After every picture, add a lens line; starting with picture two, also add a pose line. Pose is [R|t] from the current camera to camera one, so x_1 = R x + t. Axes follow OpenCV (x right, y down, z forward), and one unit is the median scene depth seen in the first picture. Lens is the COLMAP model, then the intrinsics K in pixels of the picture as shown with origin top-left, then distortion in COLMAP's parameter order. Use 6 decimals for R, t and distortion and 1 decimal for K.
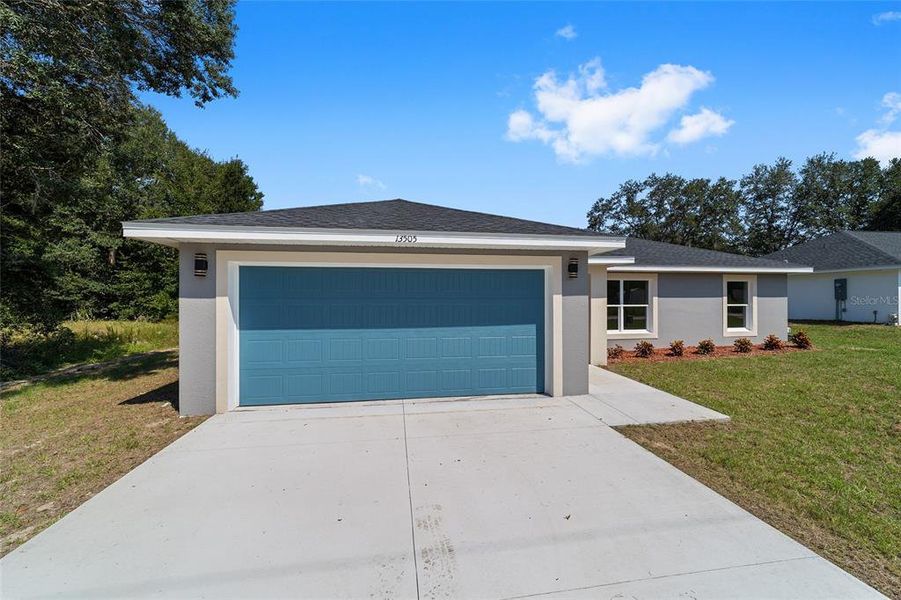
lens RADIAL K [[346.1, 0, 450.5], [0, 346.1, 300.0], [0, 0, 1]] dist [-0.022010, 0.010567]
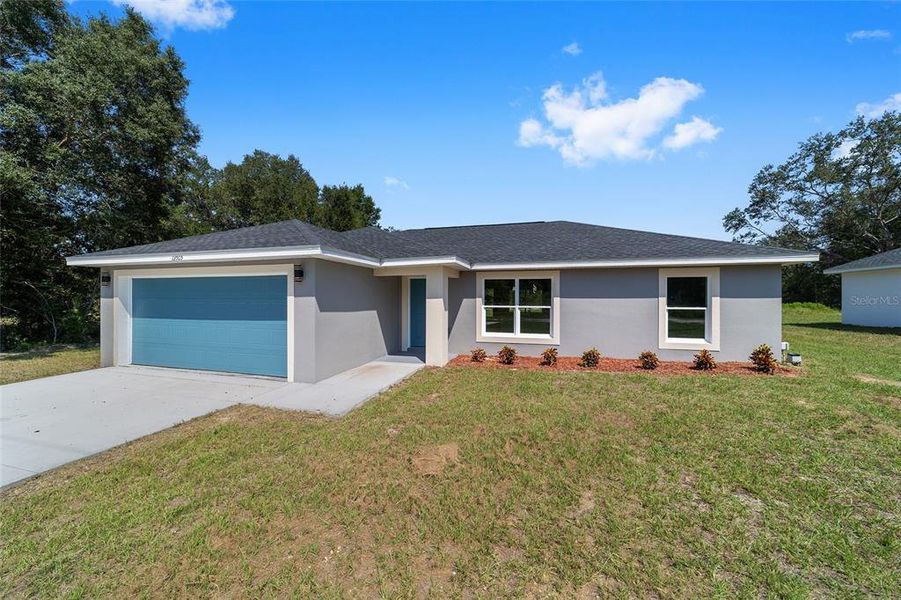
lens RADIAL K [[346.1, 0, 450.5], [0, 346.1, 300.0], [0, 0, 1]] dist [-0.022010, 0.010567]
pose [[0.900456, 0.006024, -0.434905, 0.361964], [-0.004133, 0.999977, 0.005294, -0.002828], [0.434928, -0.002969, 0.900461, 0.047330]]
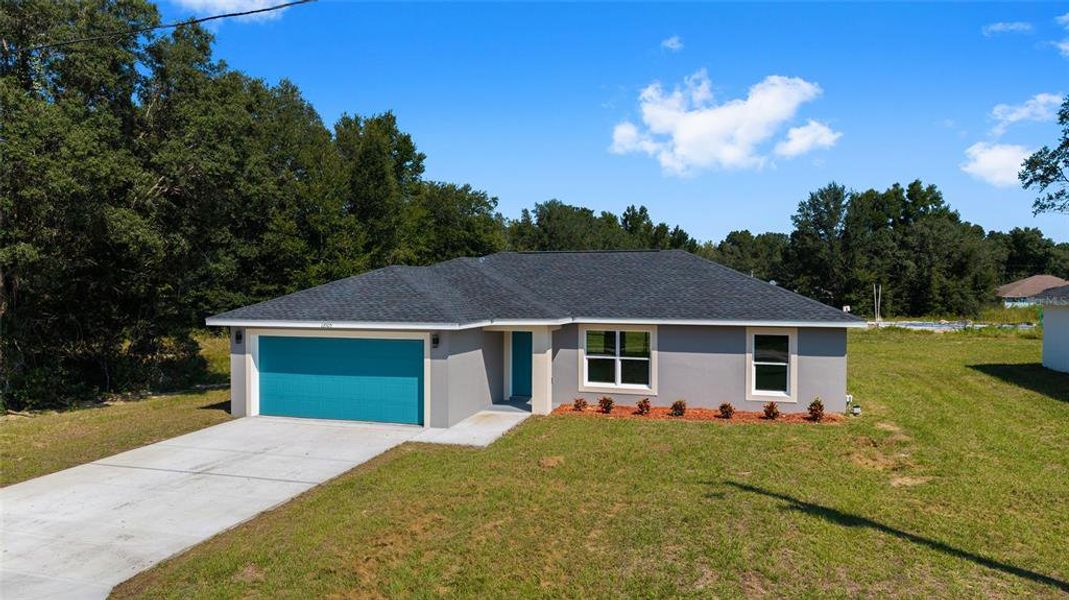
lens RADIAL K [[715.5, 0, 536.2], [0, 715.5, 306.7], [0, 0, 1]] dist [0.053911, -0.053076]
pose [[0.899579, 0.019001, -0.436345, 0.564917], [-0.003896, 0.999363, 0.035486, -0.094992], [0.436741, -0.030223, 0.899080, -0.422939]]
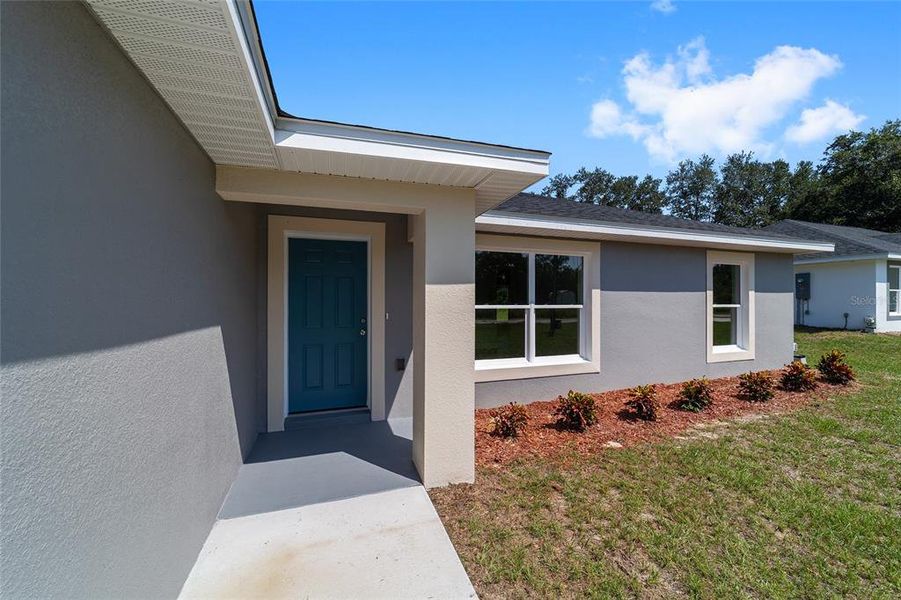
lens RADIAL K [[352.6, 0, 450.5], [0, 352.6, 300.0], [0, 0, 1]] dist [-0.009599, 0.000114]
pose [[0.984602, 0.002773, 0.174787, 0.147370], [-0.001909, 0.999985, -0.005112, 0.004628], [-0.174799, 0.004699, 0.984593, 0.263453]]
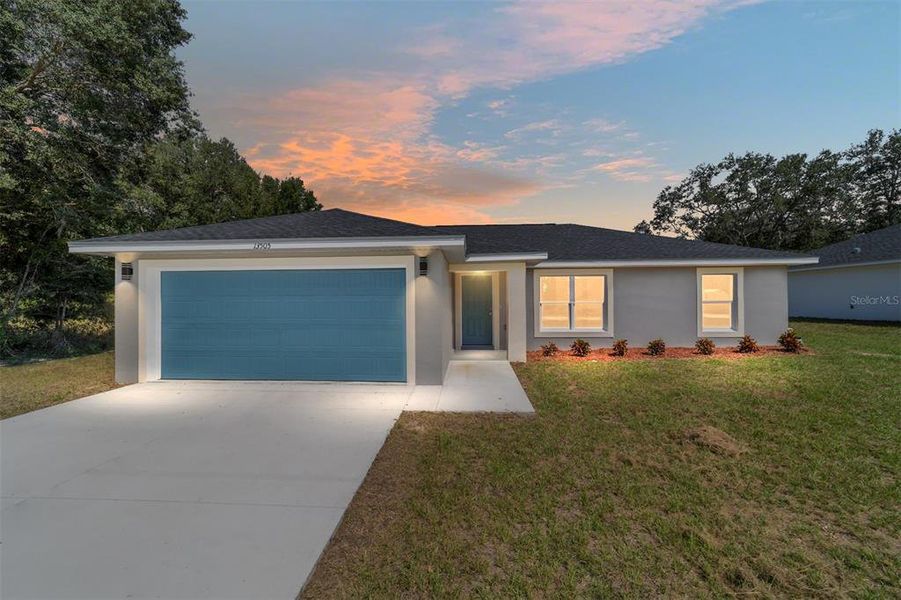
lens RADIAL K [[346.1, 0, 450.5], [0, 346.1, 300.0], [0, 0, 1]] dist [-0.022010, 0.010567]
pose [[0.977239, -0.004571, -0.212093, 0.180144], [0.004595, 0.999989, -0.000378, 0.003579], [0.212093, -0.000606, 0.977249, -0.008276]]
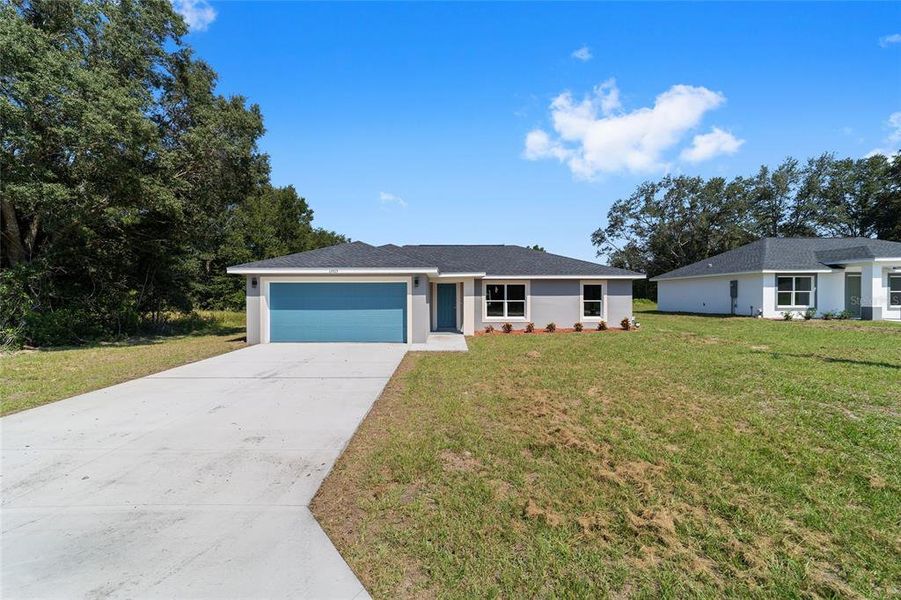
lens RADIAL K [[346.1, 0, 450.5], [0, 346.1, 300.0], [0, 0, 1]] dist [-0.022010, 0.010567]
pose [[0.988683, 0.003090, -0.149989, 0.238149], [-0.001687, 0.999954, 0.009479, -0.001056], [0.150012, -0.009119, 0.988642, -0.283214]]
